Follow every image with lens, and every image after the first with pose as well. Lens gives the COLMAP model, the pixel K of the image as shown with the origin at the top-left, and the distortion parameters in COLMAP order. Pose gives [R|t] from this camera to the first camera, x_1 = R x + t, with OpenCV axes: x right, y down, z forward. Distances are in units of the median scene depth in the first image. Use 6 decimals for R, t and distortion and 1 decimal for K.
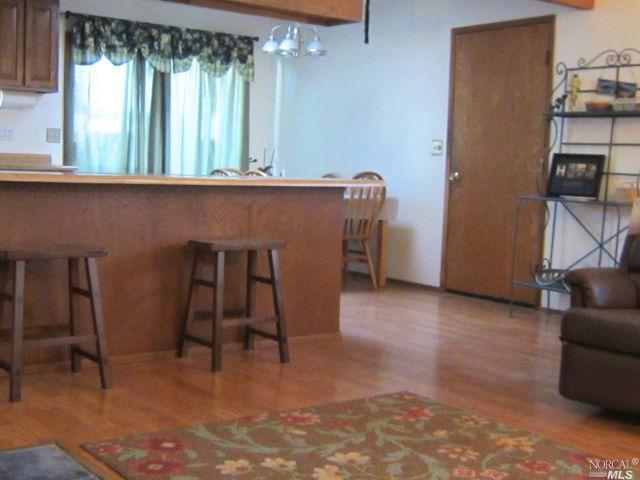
lens RADIAL K [[890.6, 0, 320.0], [0, 890.6, 240.0], [0, 0, 1]] dist [-0.030351, -0.031754]
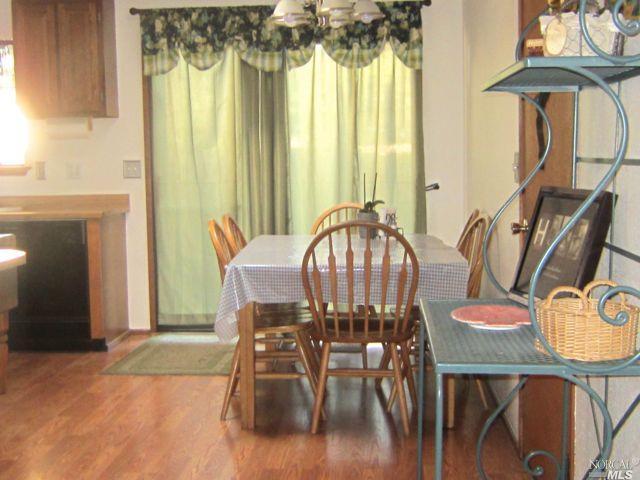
lens RADIAL K [[890.6, 0, 320.0], [0, 890.6, 240.0], [0, 0, 1]] dist [-0.030351, -0.031754]
pose [[0.758064, 0.006651, -0.652146, 0.329112], [-0.008016, 0.999967, 0.000880, -0.055715], [0.652131, 0.004561, 0.758093, 0.497947]]
